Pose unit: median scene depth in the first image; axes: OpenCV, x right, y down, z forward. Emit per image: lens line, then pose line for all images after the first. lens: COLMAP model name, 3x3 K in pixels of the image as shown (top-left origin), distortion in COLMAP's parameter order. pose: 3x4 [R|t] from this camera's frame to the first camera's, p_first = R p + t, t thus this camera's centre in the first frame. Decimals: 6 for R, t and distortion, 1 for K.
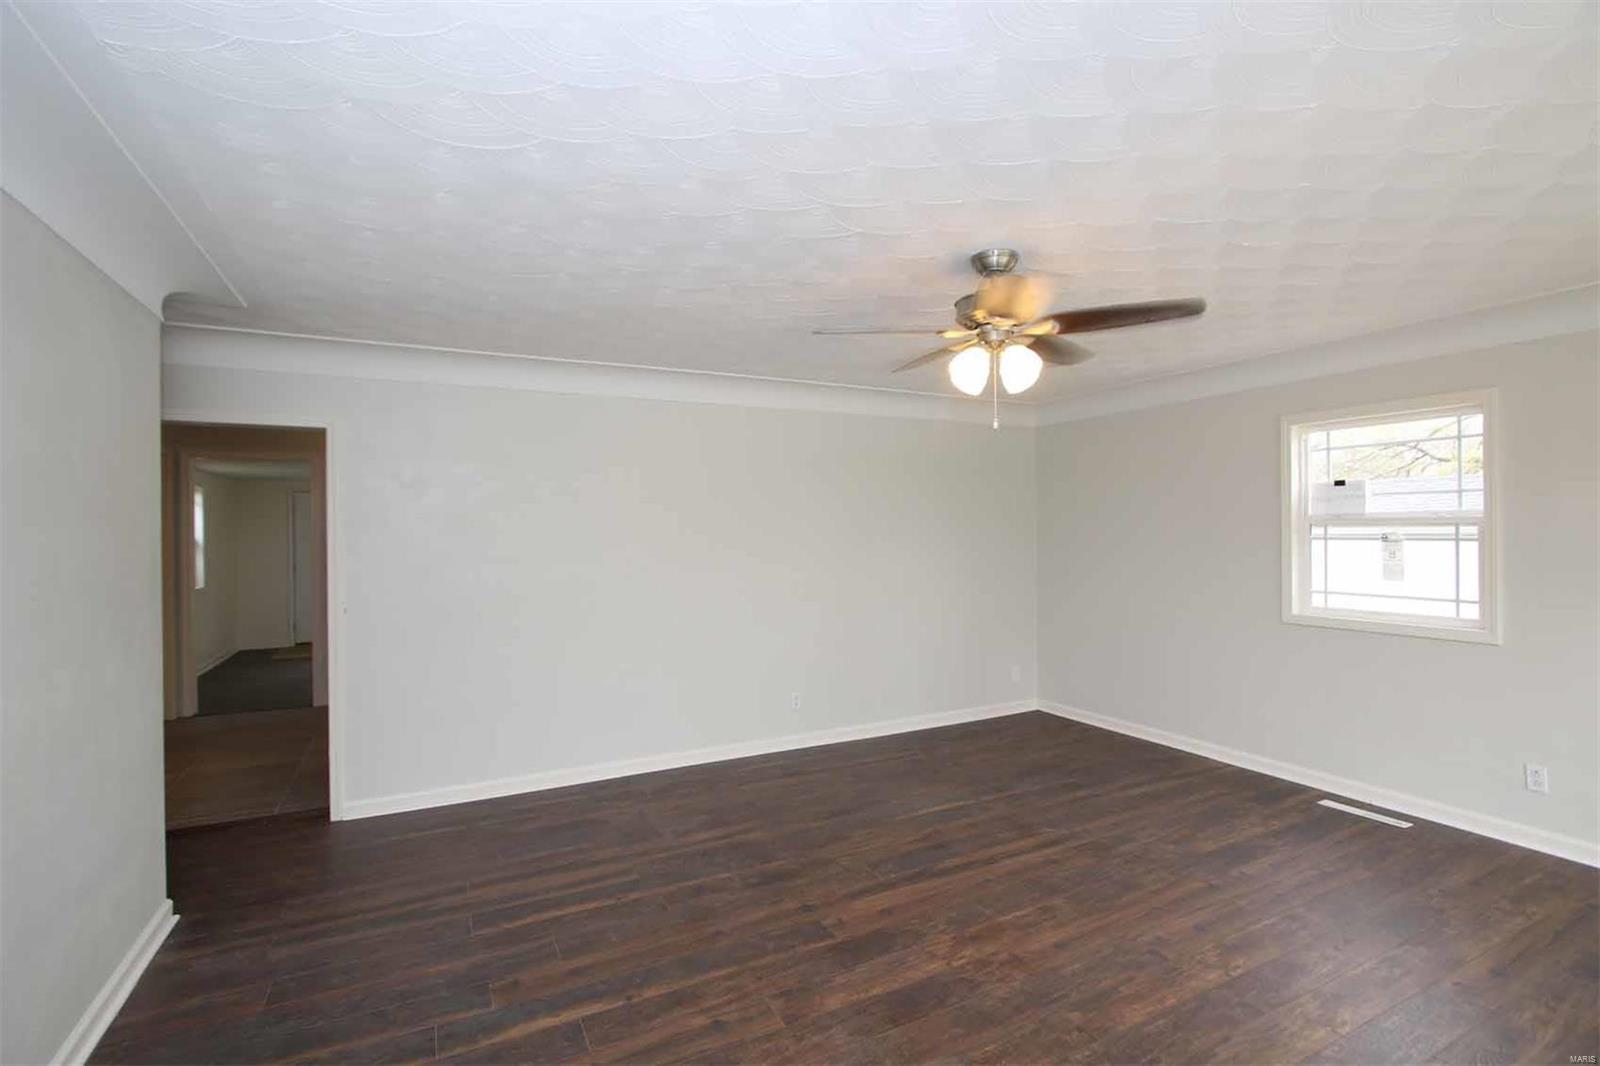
lens RADIAL K [[732.0, 0, 789.3], [0, 732.0, 532.0], [0, 0, 1]] dist [-0.010678, 0.000208]
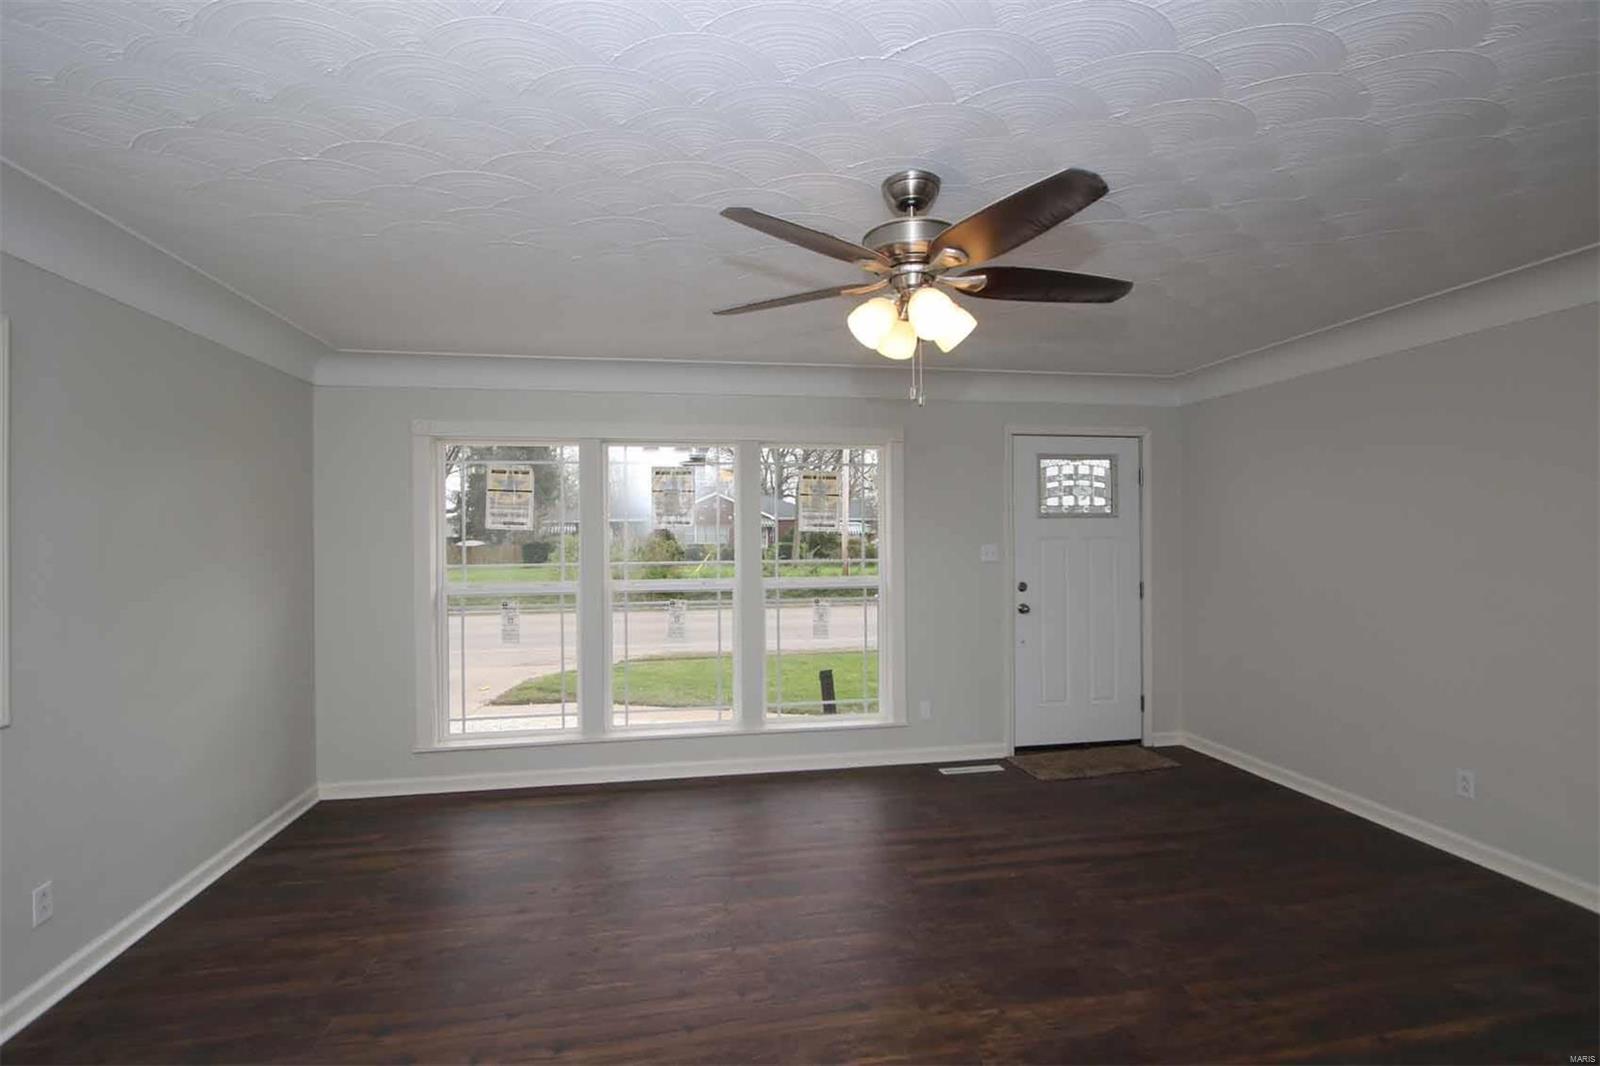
lens RADIAL K [[732.0, 0, 789.9], [0, 732.0, 534.9], [0, 0, 1]] dist [-0.010678, 0.000208]
pose [[-0.957165, 0.020692, 0.288804, 0.172044], [0.020496, 0.999783, -0.003705, 0.006286], [-0.288818, 0.002373, -0.957381, 1.680841]]
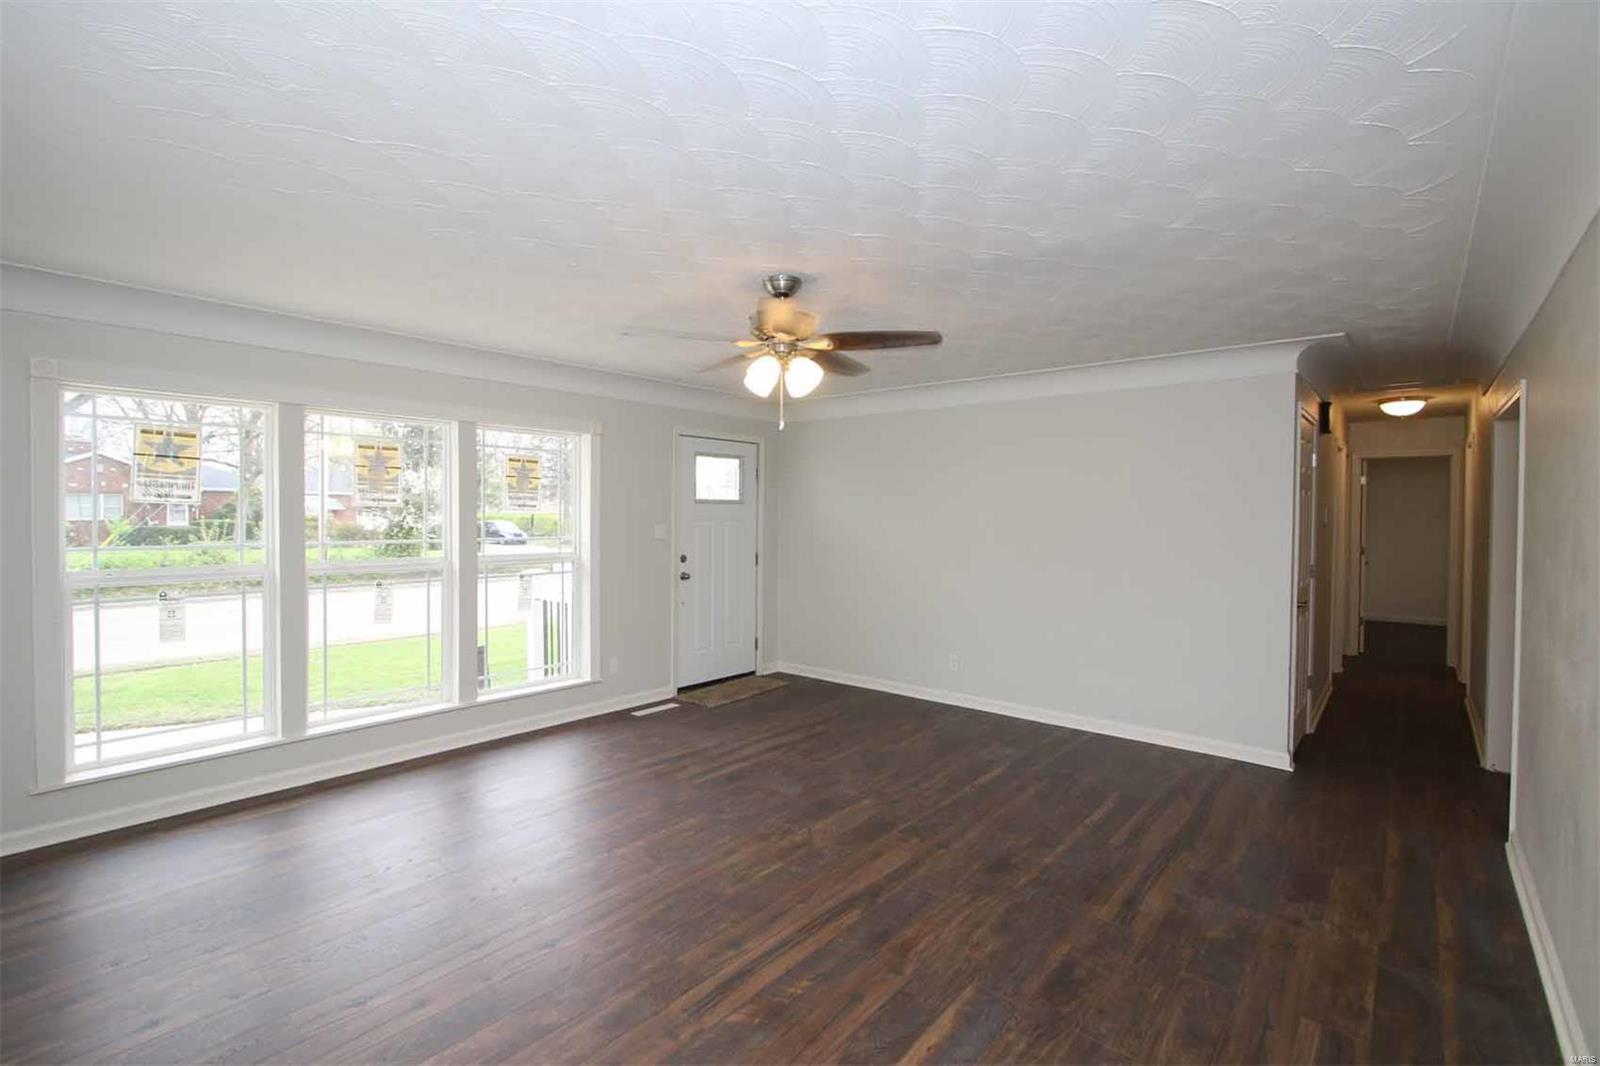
lens RADIAL K [[732.0, 0, 794.7], [0, 732.0, 529.8], [0, 0, 1]] dist [-0.010678, 0.000208]
pose [[-0.920381, 0.013977, -0.390772, 0.676601], [0.003178, 0.999595, 0.028268, -0.009434], [0.391009, 0.024776, -0.920053, 1.958397]]
